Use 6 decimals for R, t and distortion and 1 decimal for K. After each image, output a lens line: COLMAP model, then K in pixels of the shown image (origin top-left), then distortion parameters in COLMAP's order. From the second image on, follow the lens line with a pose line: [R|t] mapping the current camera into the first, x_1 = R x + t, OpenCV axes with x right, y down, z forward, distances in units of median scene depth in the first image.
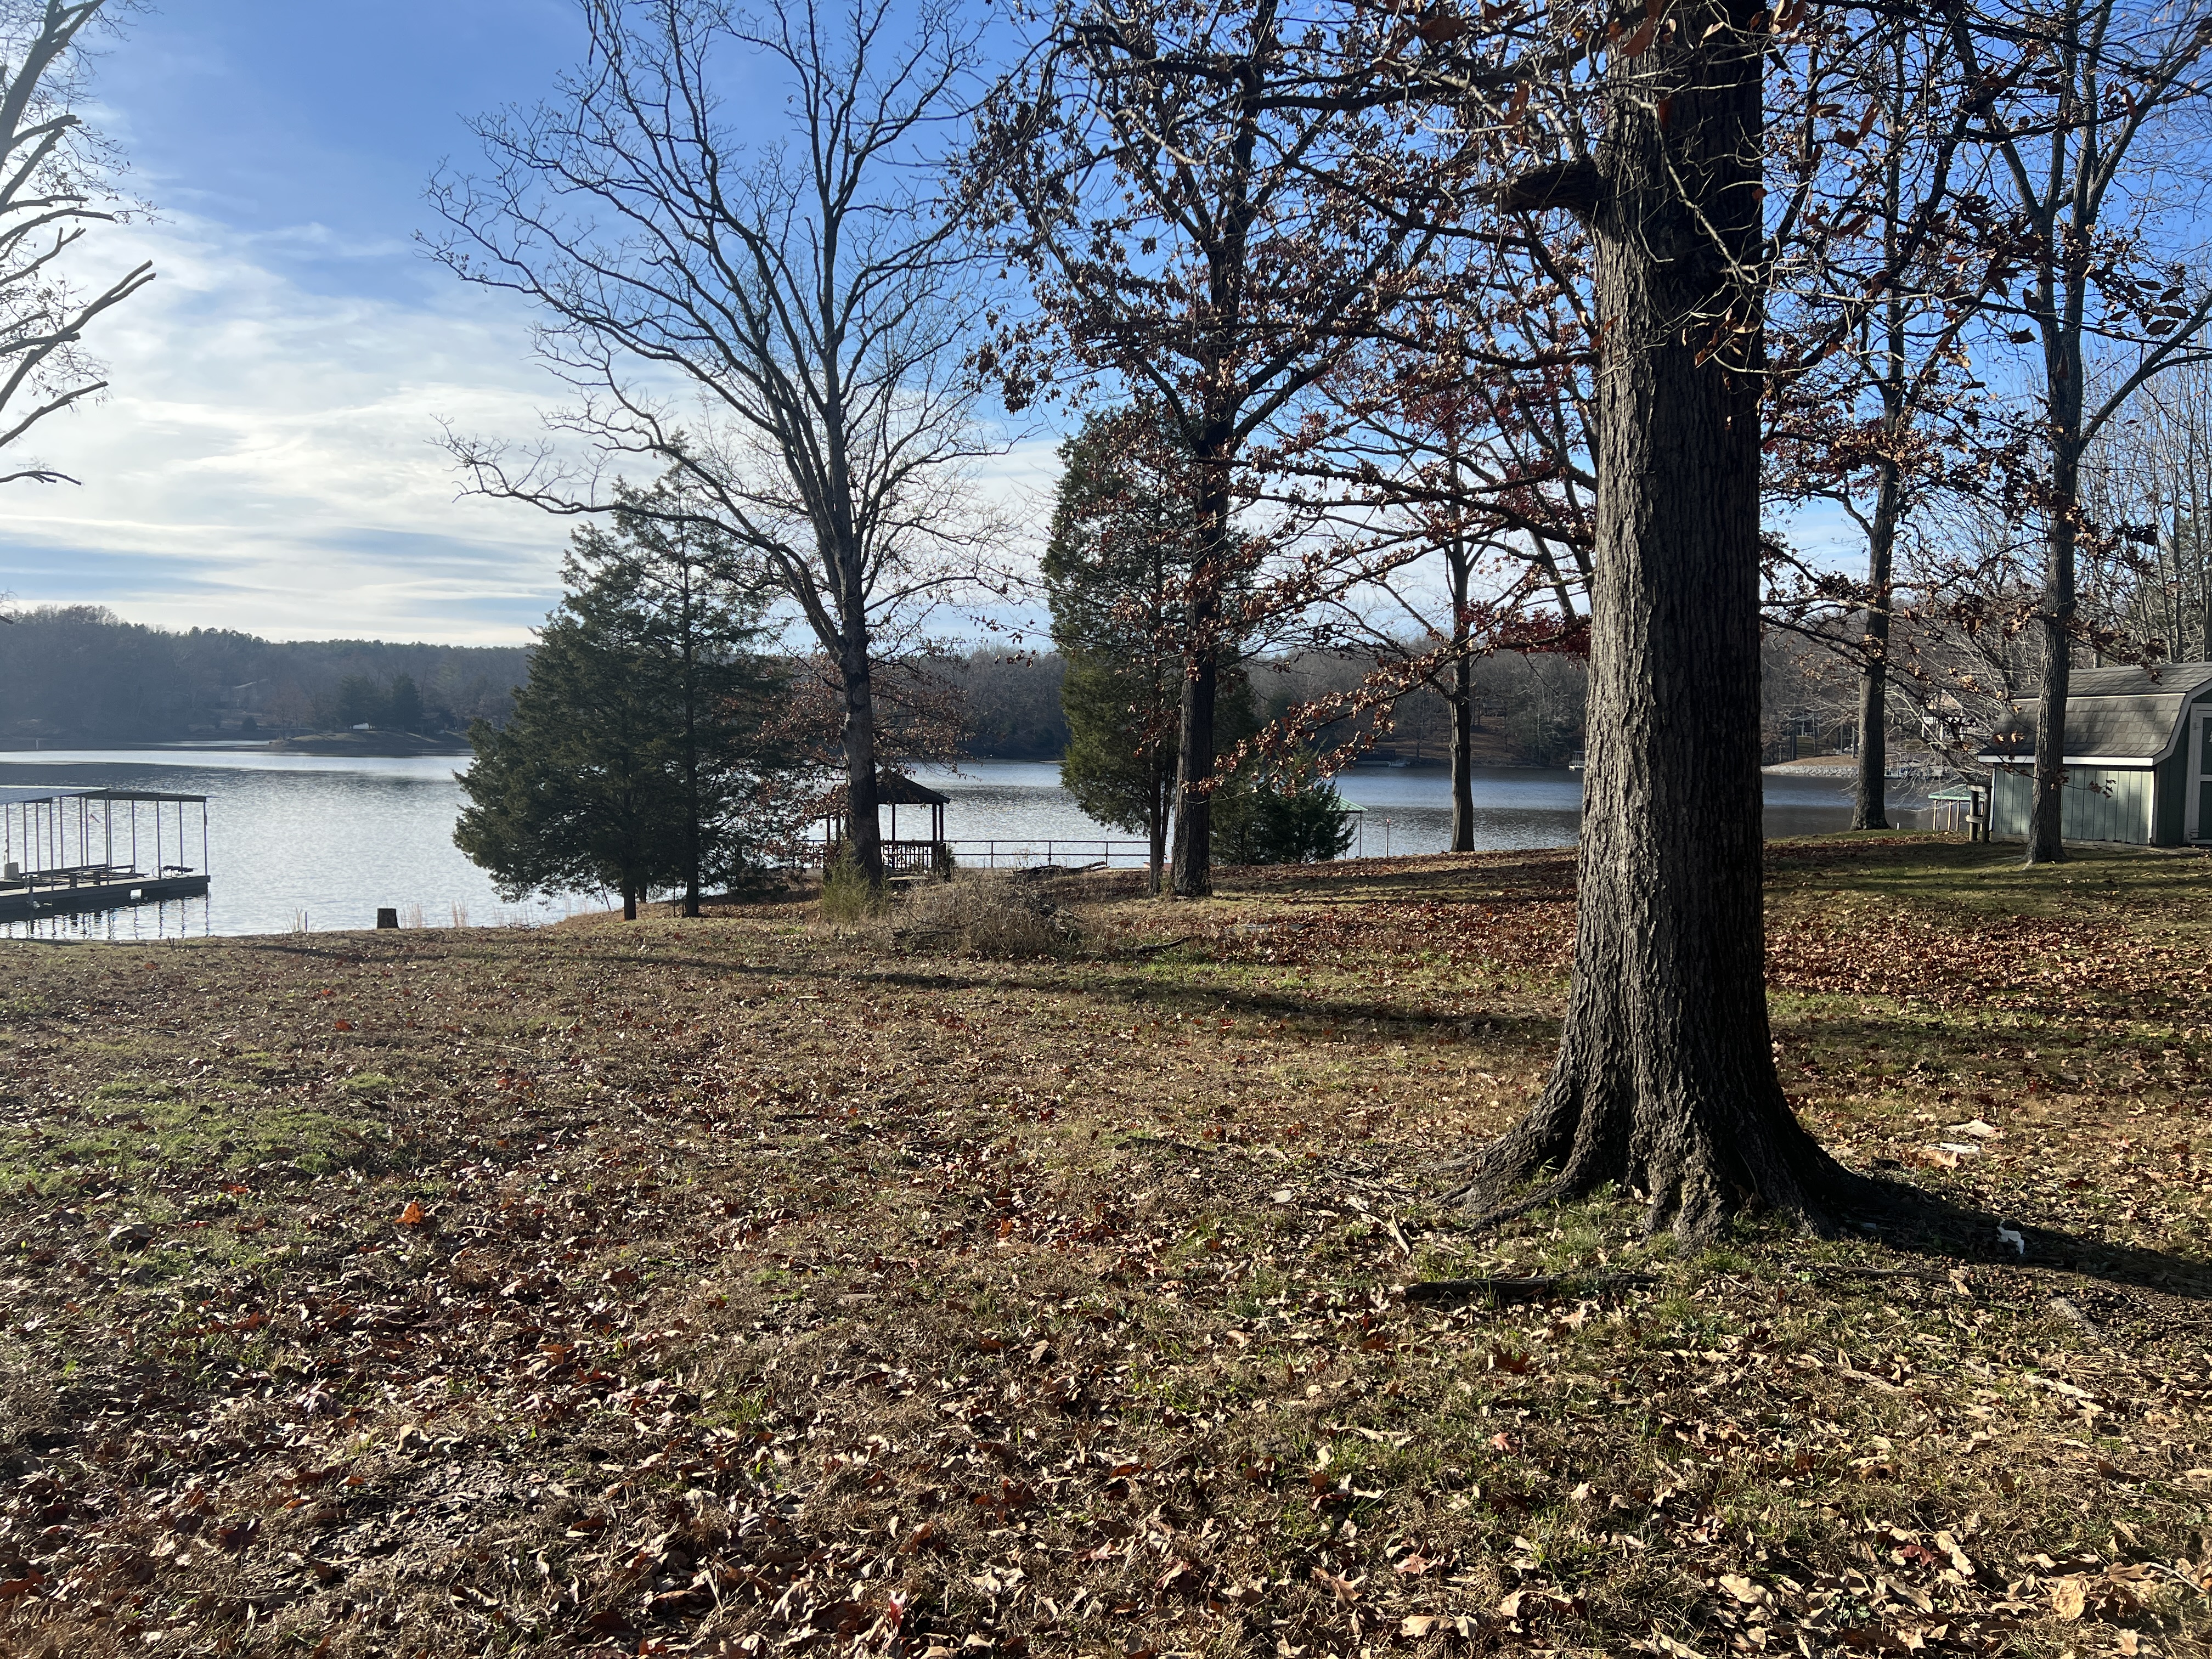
lens RADIAL K [[1652.1, 0, 1066.5], [0, 1652.1, 836.9], [0, 0, 1]] dist [0.054624, -0.059423]
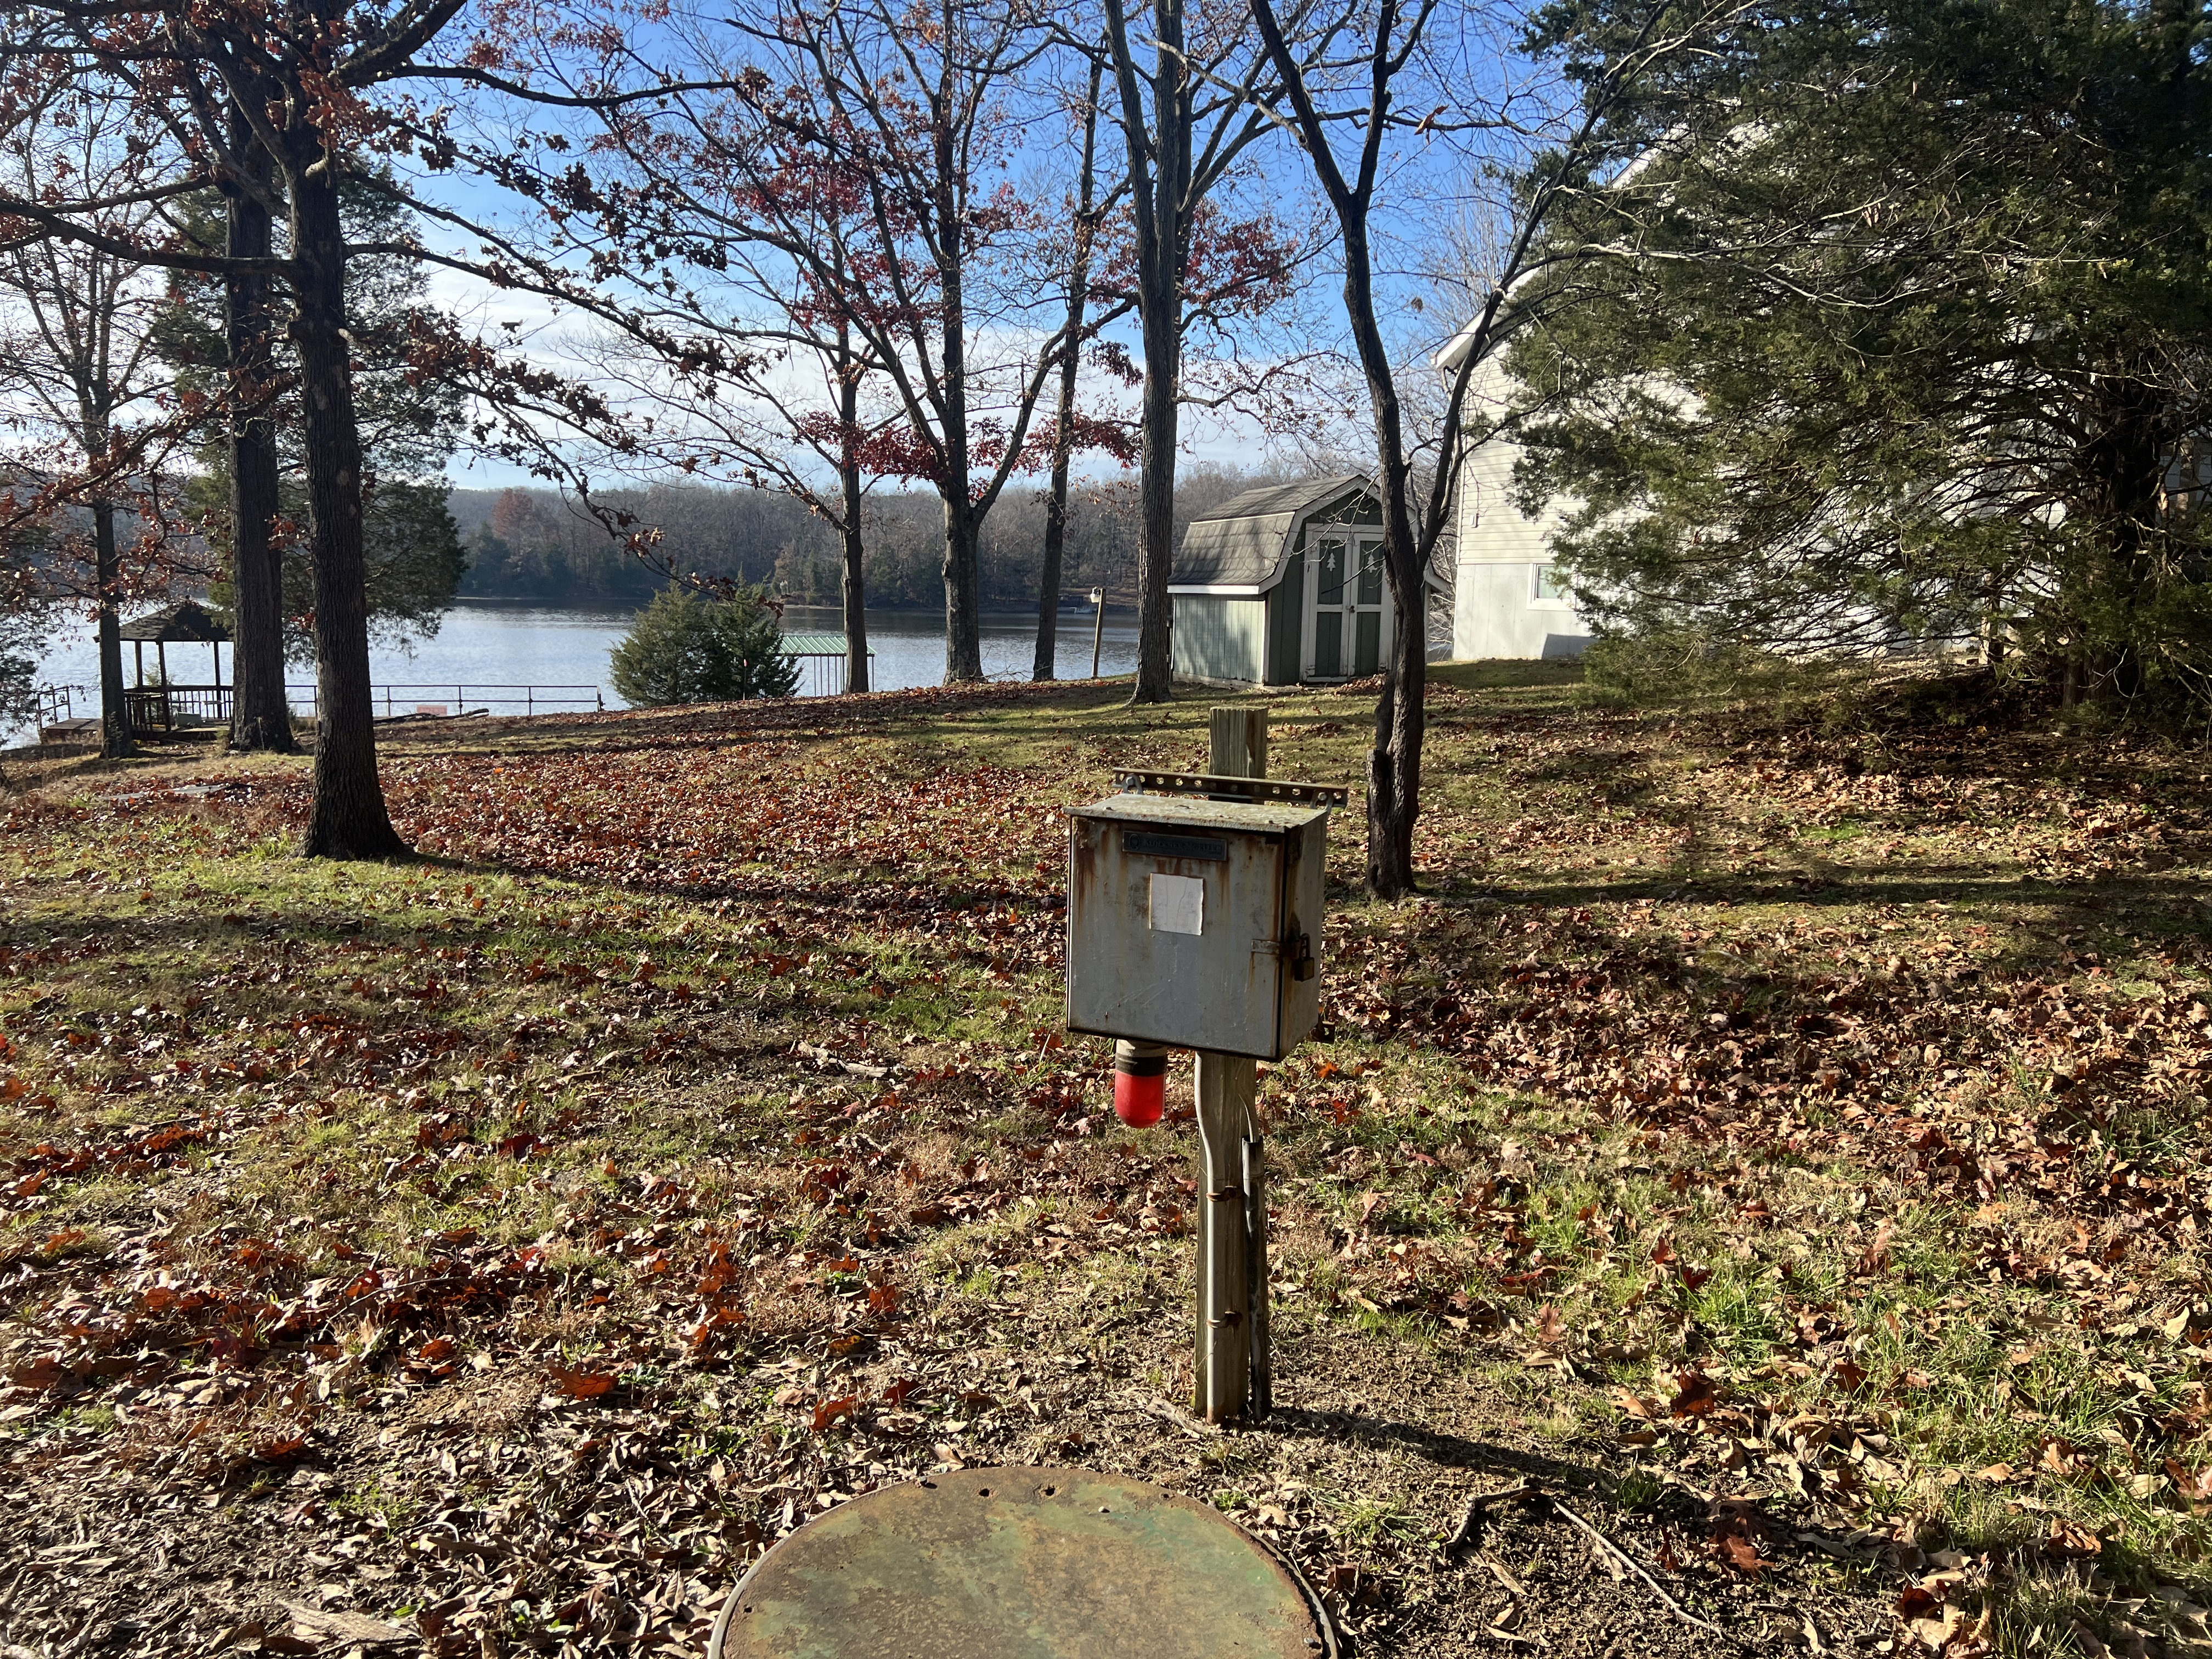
lens RADIAL K [[1652.1, 0, 1097.3], [0, 1652.1, 835.7], [0, 0, 1]] dist [0.054624, -0.059423]
pose [[0.984242, -0.019950, 0.175699, 0.211601], [0.003804, 0.995774, 0.091760, 0.002546], [-0.176787, -0.089646, 0.980158, 0.068717]]
